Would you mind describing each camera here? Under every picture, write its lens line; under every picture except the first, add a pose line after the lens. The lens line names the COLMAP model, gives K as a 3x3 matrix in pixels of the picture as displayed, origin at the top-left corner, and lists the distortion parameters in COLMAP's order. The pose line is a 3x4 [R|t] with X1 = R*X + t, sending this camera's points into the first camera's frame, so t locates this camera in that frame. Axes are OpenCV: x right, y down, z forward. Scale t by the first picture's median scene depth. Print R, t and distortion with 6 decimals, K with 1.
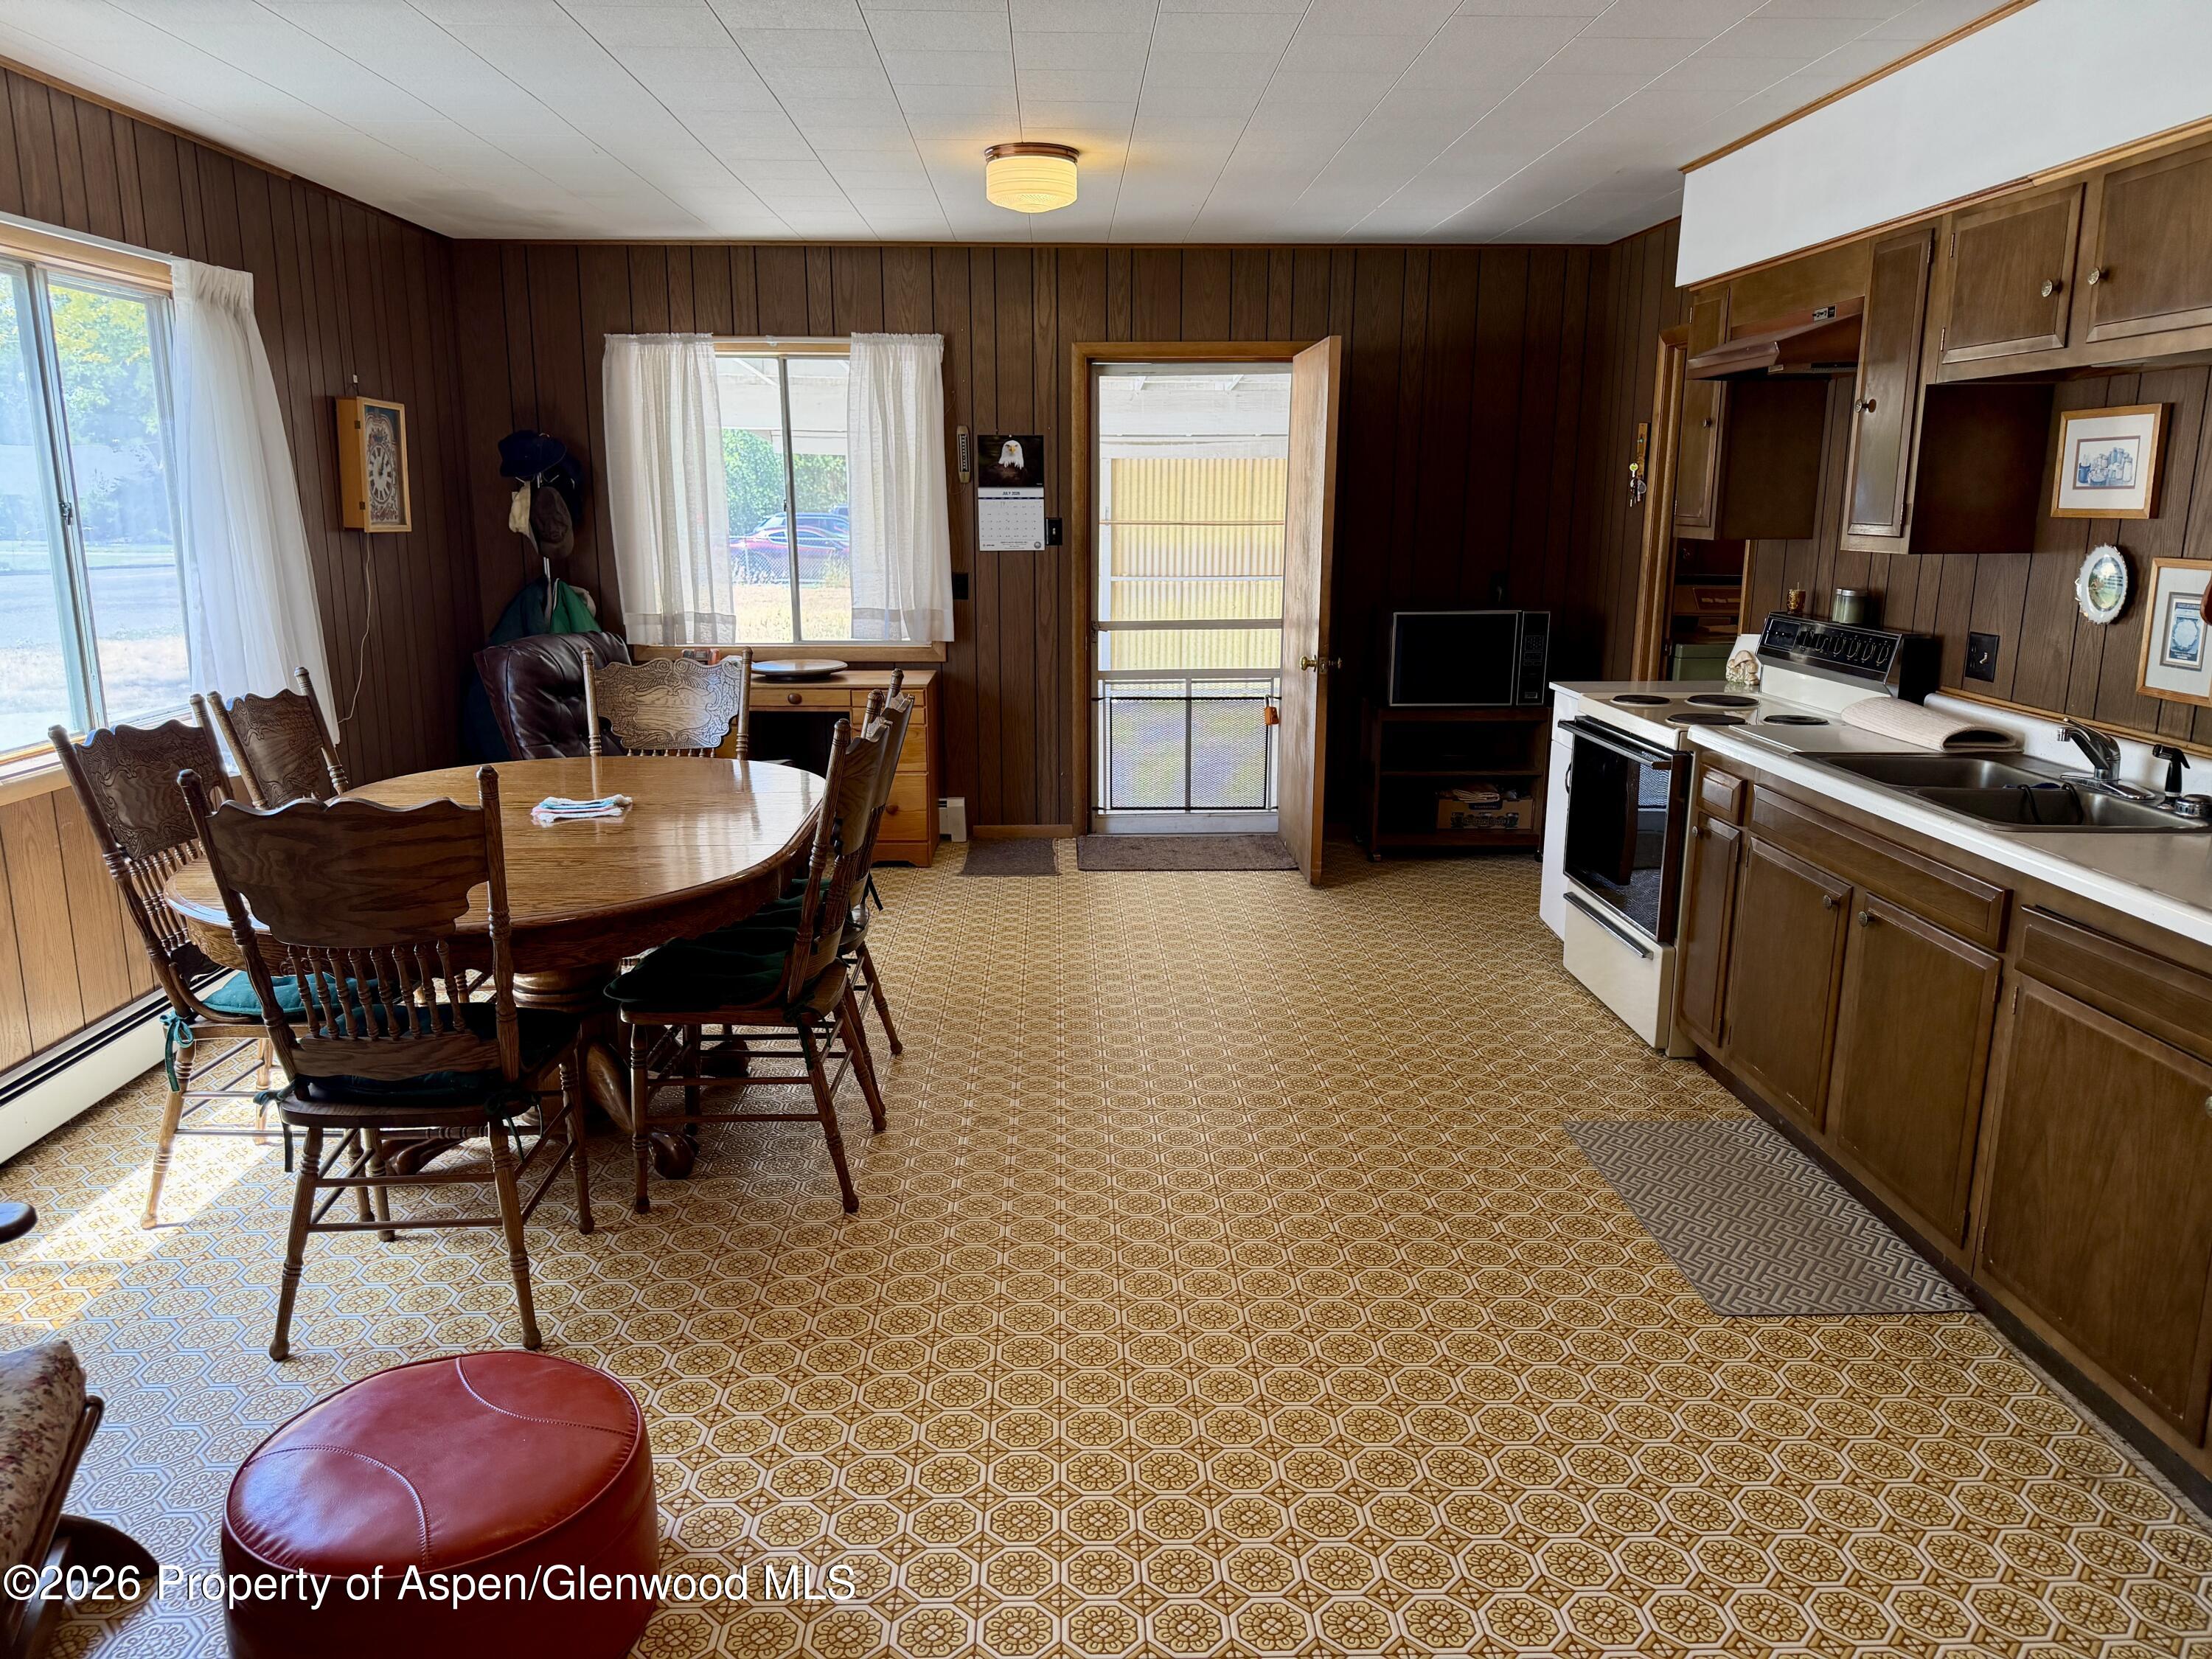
lens RADIAL K [[1527.9, 0, 1112.8], [0, 1527.9, 832.6], [0, 0, 1]] dist [0.106702, -0.152334]
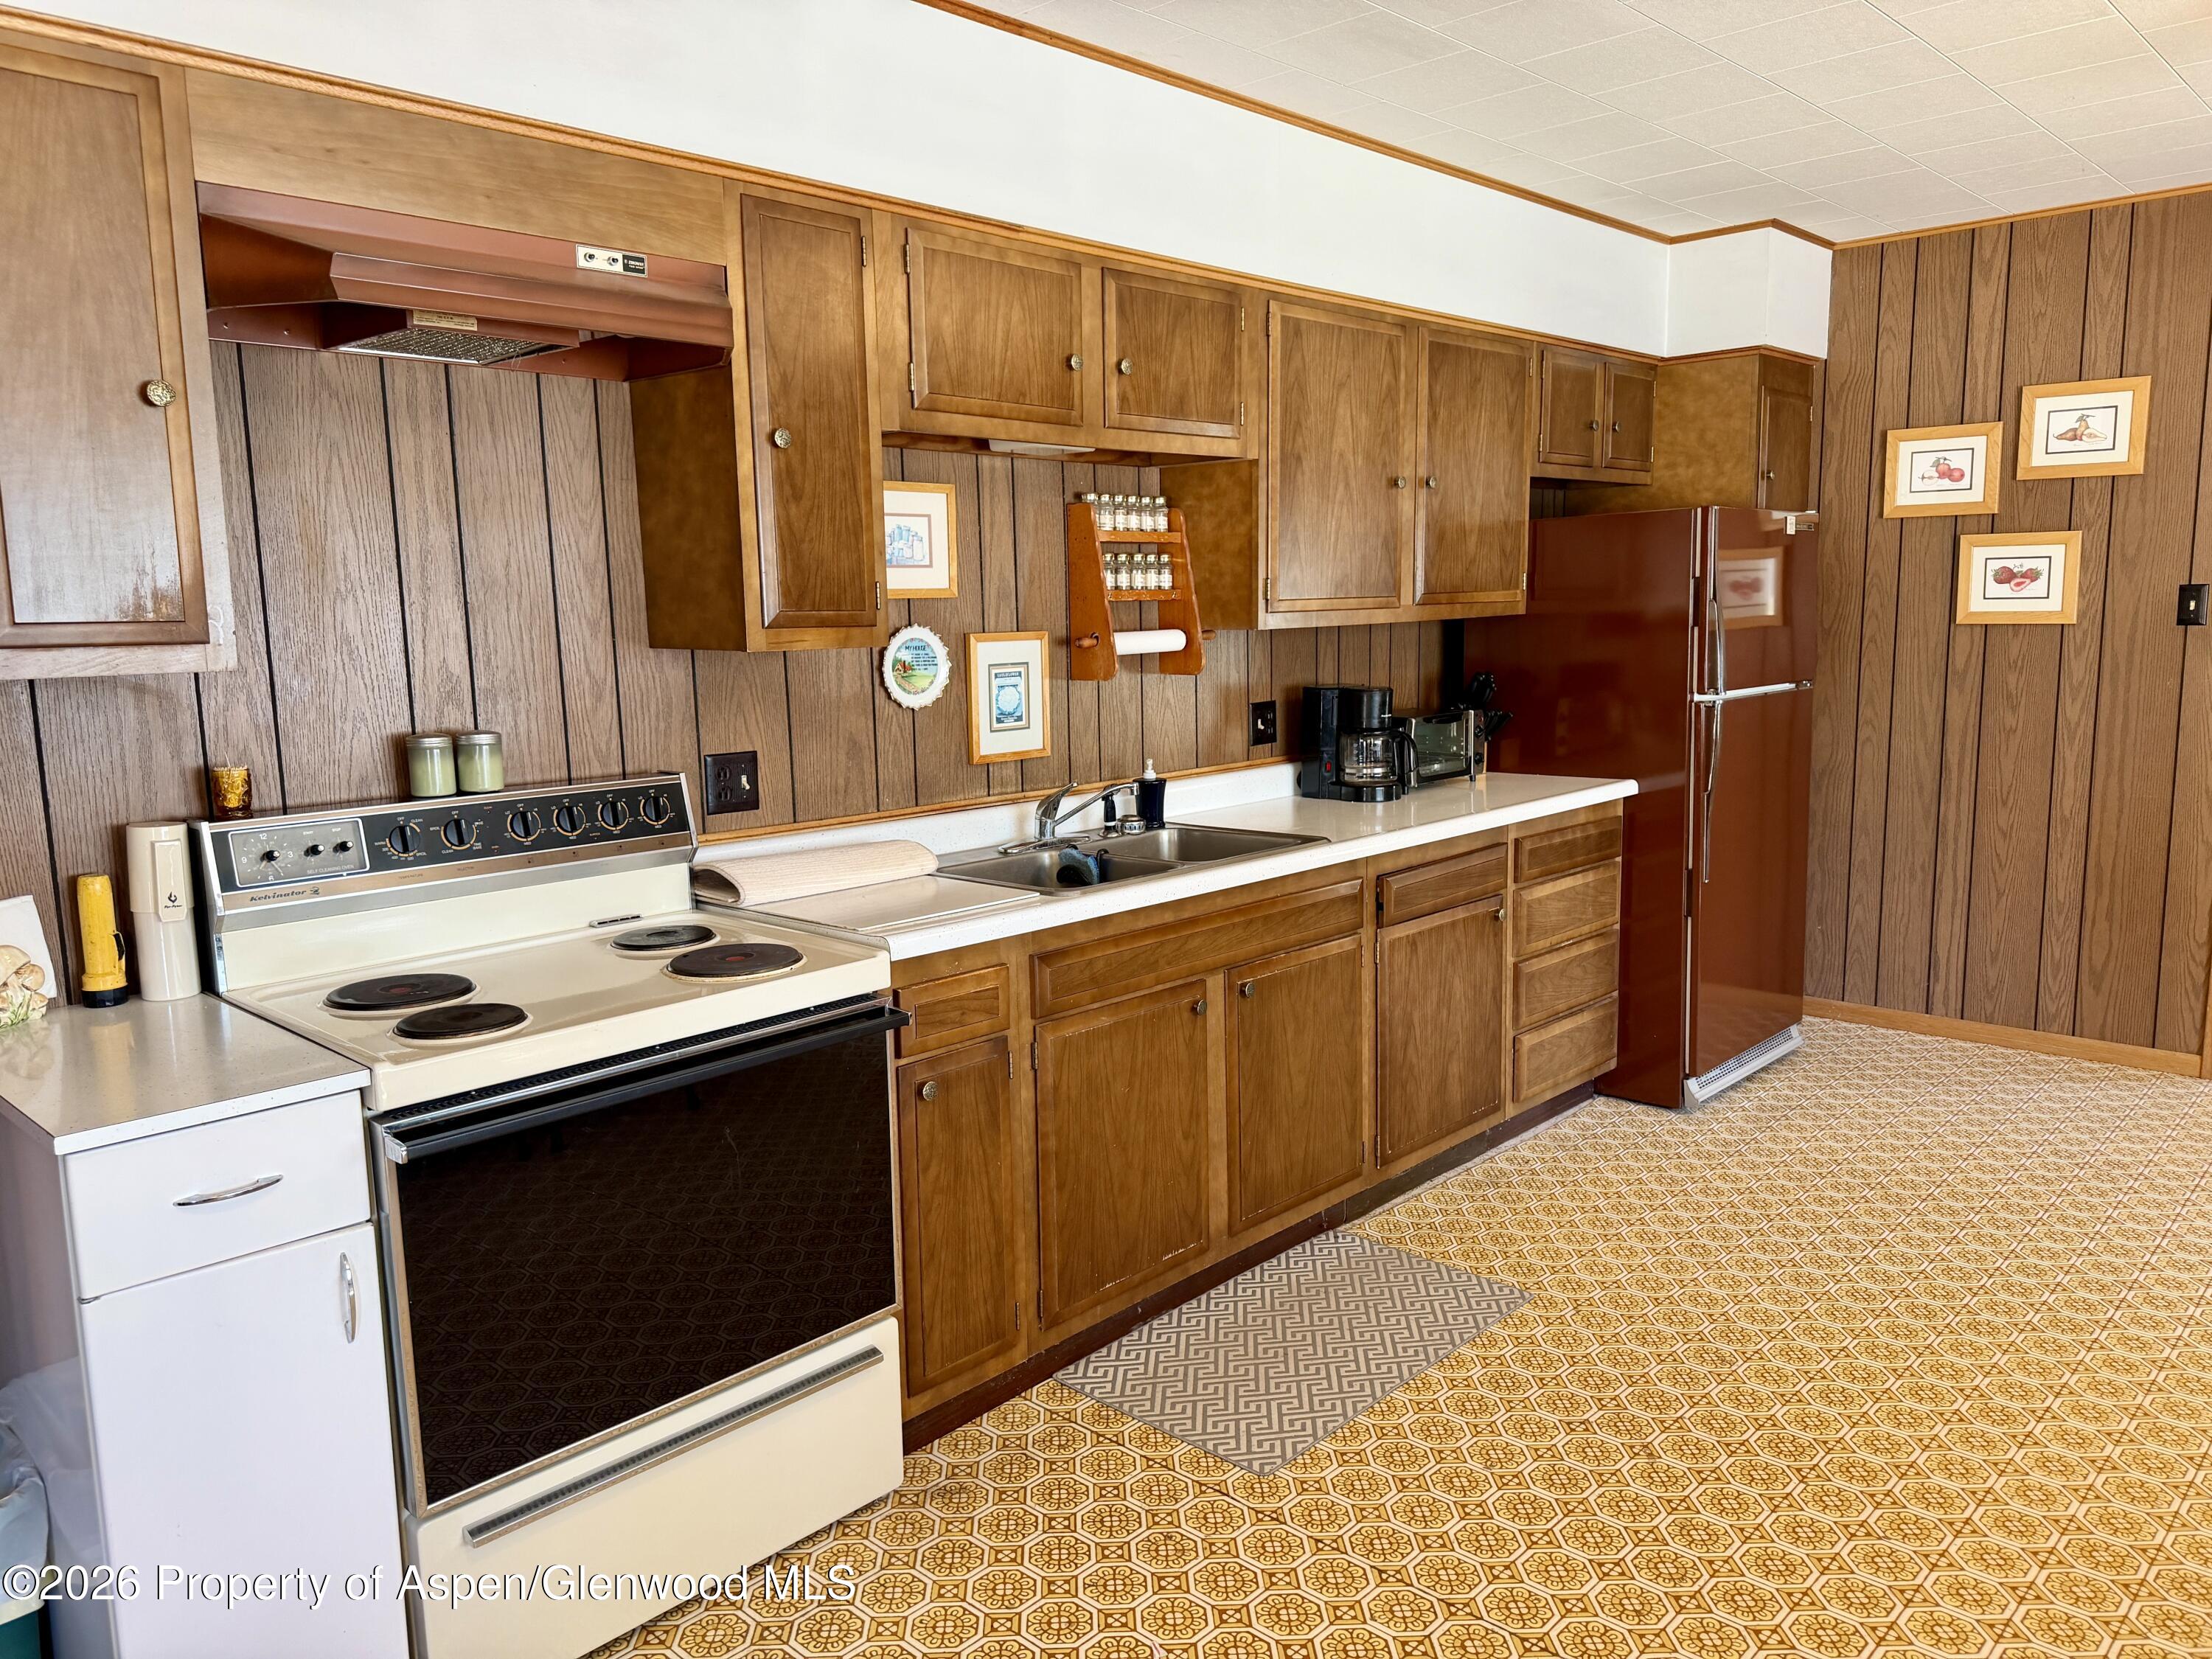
lens RADIAL K [[1527.9, 0, 1112.8], [0, 1527.9, 832.6], [0, 0, 1]] dist [0.106702, -0.152334]
pose [[-0.699495, -0.084271, 0.709651, -0.140796], [0.174678, 0.942740, 0.284128, -0.335494], [-0.692960, 0.322707, -0.644722, 1.683319]]
